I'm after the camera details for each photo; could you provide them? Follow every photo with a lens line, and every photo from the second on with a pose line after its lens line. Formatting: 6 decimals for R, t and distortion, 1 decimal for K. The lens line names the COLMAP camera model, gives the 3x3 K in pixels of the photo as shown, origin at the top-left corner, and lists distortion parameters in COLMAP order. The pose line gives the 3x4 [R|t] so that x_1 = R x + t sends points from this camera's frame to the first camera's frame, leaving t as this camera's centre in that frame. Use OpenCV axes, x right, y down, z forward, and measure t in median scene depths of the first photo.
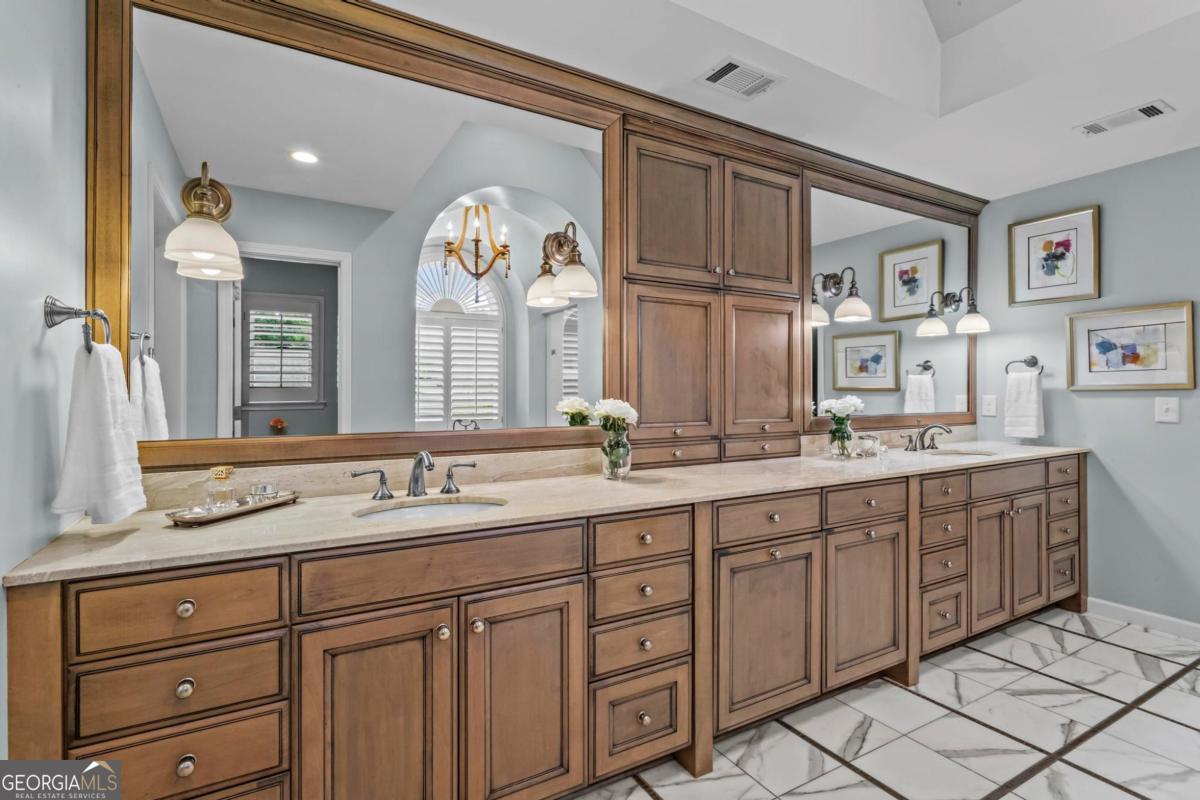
lens RADIAL K [[572.0, 0, 587.6], [0, 572.0, 390.6], [0, 0, 1]] dist [0.001138, 0.000855]
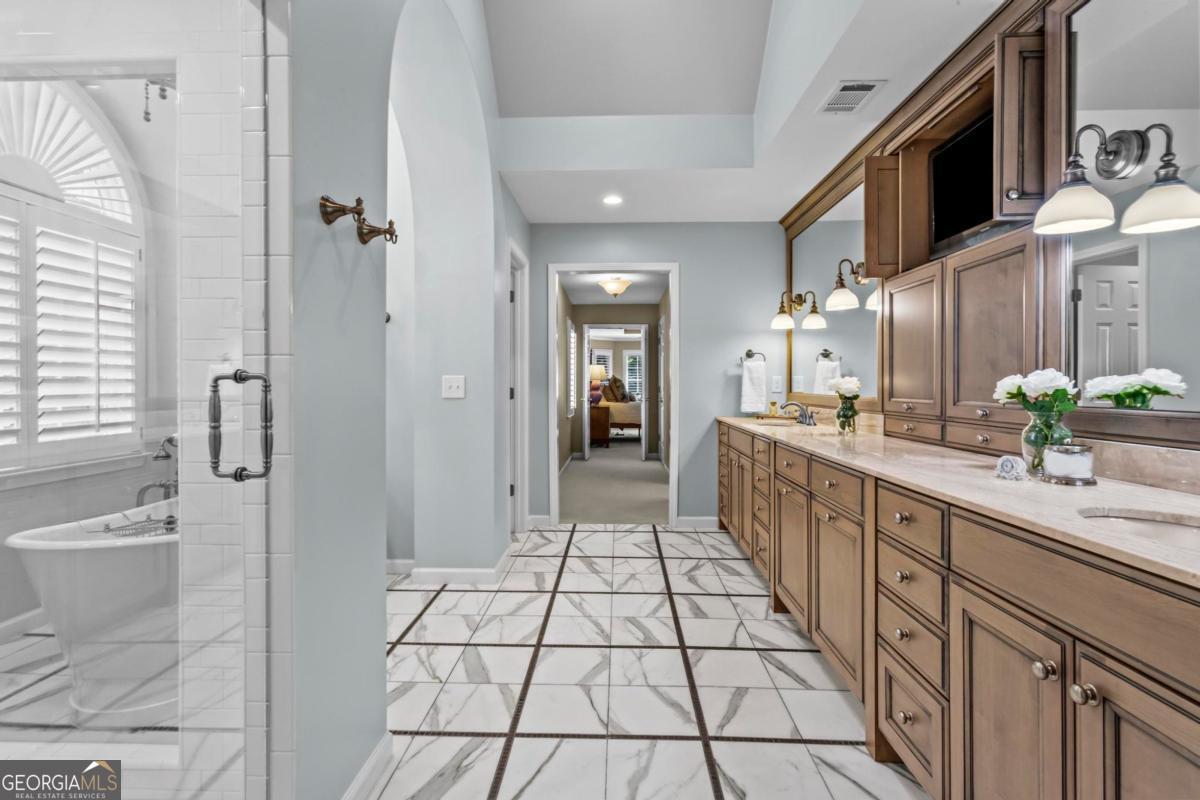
lens RADIAL K [[572.0, 0, 587.6], [0, 572.0, 390.6], [0, 0, 1]] dist [0.001138, 0.000855]
pose [[-0.537376, 0.009134, -0.843293, 1.420116], [-0.002213, 0.999923, 0.012241, 0.029436], [0.843340, 0.008445, -0.537314, 1.103371]]
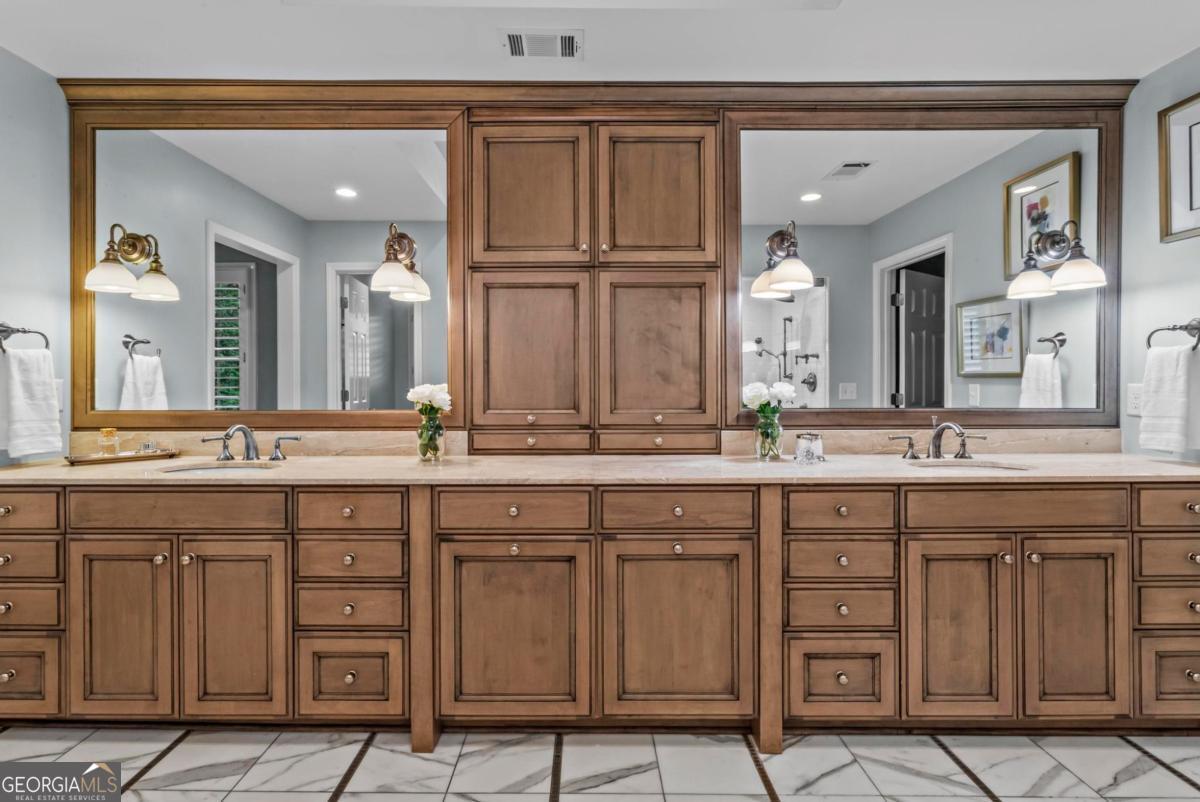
lens RADIAL K [[593.0, 0, 592.2], [0, 593.0, 380.2], [0, 0, 1]] dist [0.001528, -0.000208]
pose [[0.867699, -0.001081, -0.497088, 0.771835], [0.001434, 0.999999, 0.000329, 0.006017], [0.497087, -0.000998, 0.867700, 0.182156]]
